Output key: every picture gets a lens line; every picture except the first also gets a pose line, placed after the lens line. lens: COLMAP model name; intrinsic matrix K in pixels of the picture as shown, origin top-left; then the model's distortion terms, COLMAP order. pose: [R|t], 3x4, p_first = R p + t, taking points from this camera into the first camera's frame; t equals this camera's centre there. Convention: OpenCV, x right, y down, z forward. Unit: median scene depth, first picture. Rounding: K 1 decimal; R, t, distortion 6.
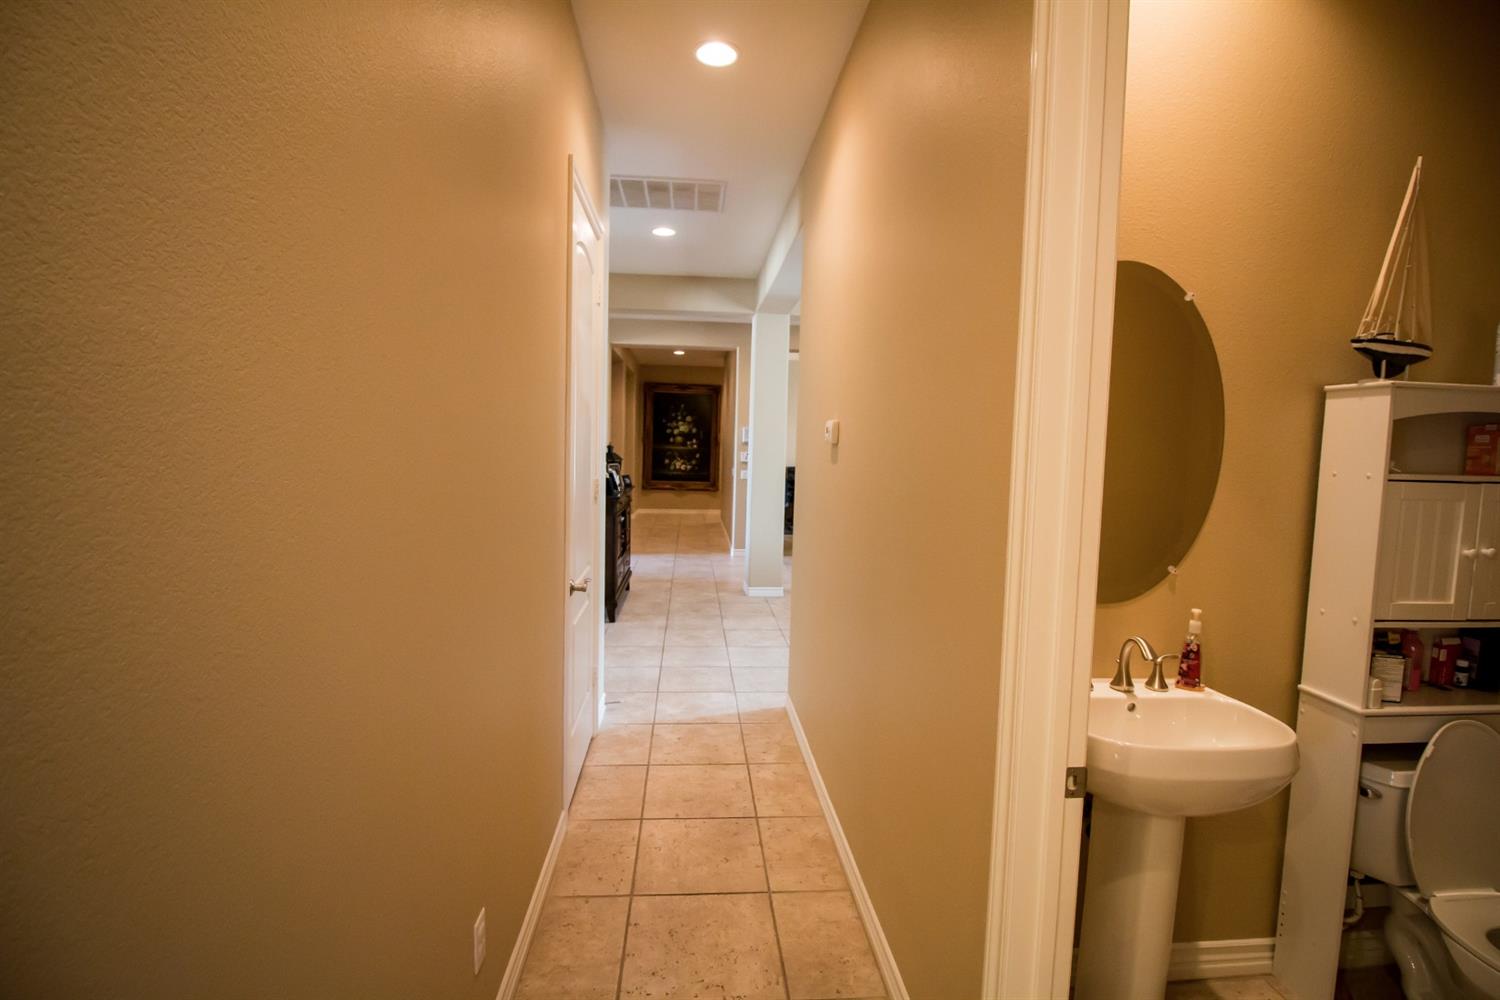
lens RADIAL K [[695.7, 0, 754.6], [0, 695.7, 498.8], [0, 0, 1]] dist [0.000693, 0.000015]
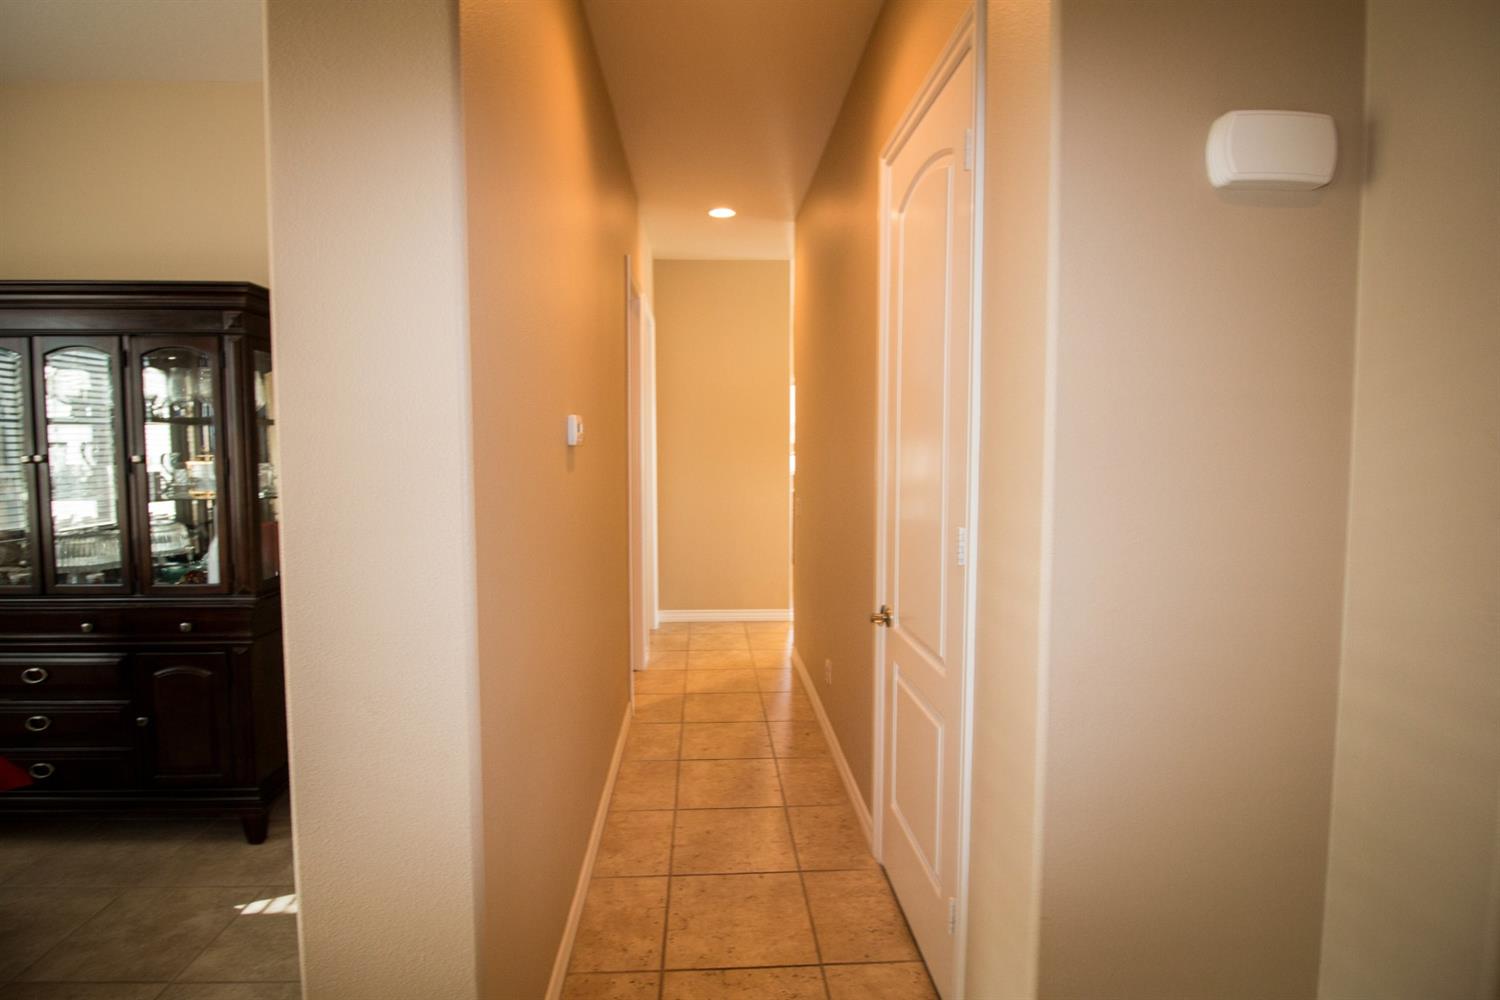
lens RADIAL K [[690.4, 0, 748.2], [0, 690.4, 495.6], [0, 0, 1]] dist [-0.006167, -0.010188]
pose [[-0.999165, -0.028888, 0.028895, -0.090287], [-0.024396, 0.989090, 0.145275, -0.120839], [-0.032776, 0.144449, -0.988969, 1.513645]]
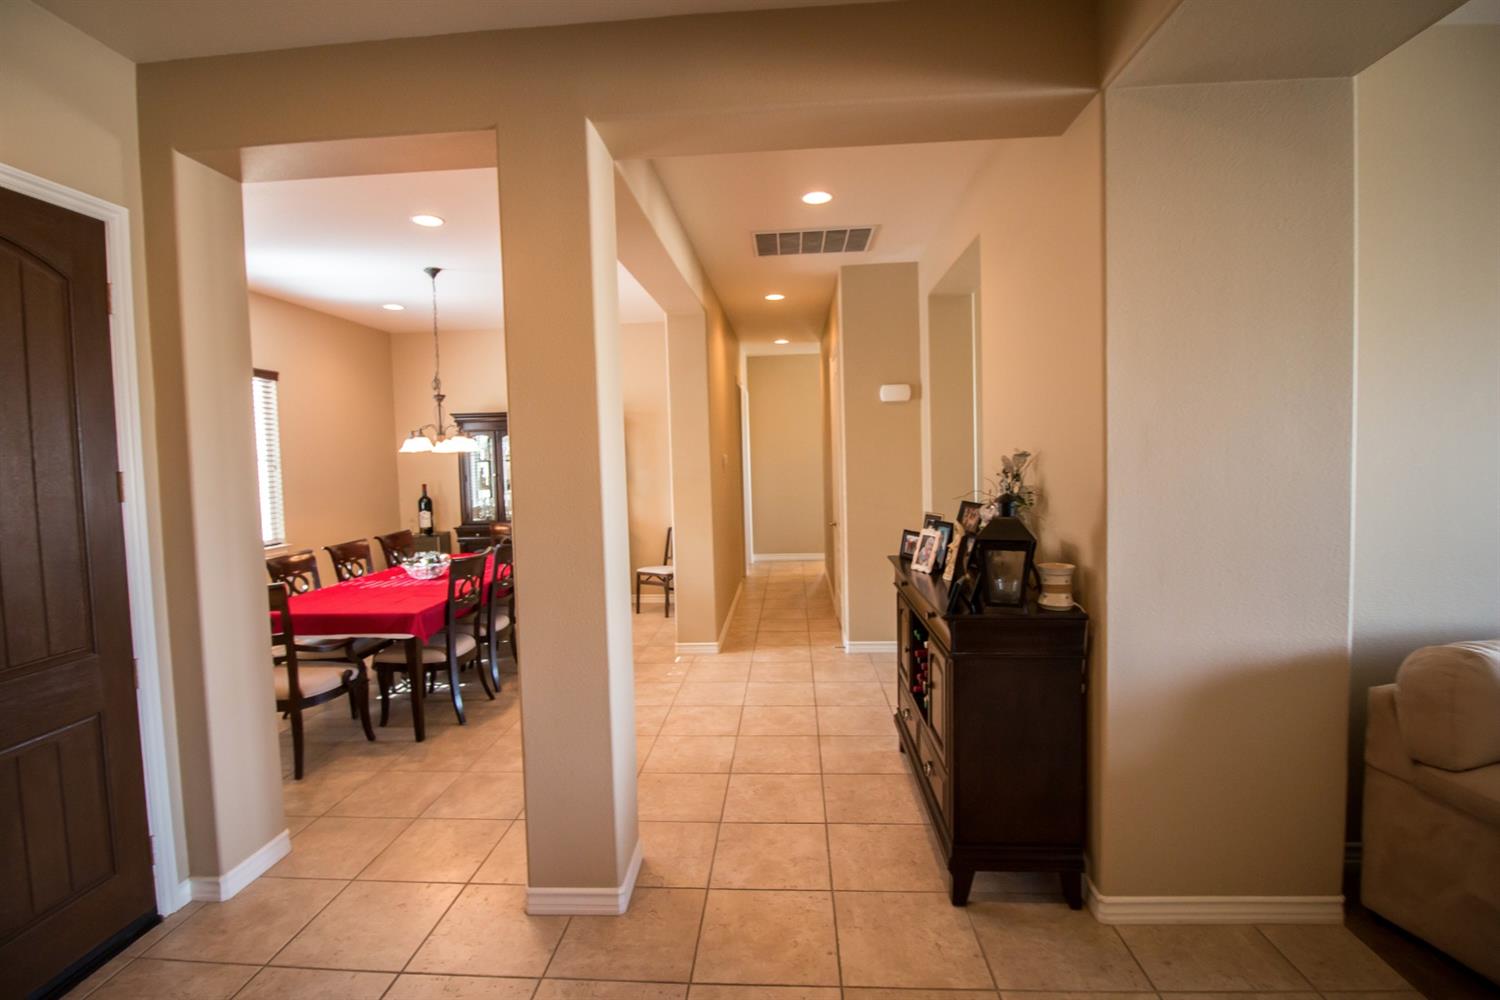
lens RADIAL K [[690.4, 0, 750.5], [0, 690.4, 492.2], [0, 0, 1]] dist [-0.006167, -0.010188]
pose [[-0.988067, -0.007739, 0.153829, -0.275837], [0.014030, 0.990063, 0.139922, -0.264459], [-0.153384, 0.140410, -0.978140, 2.773759]]
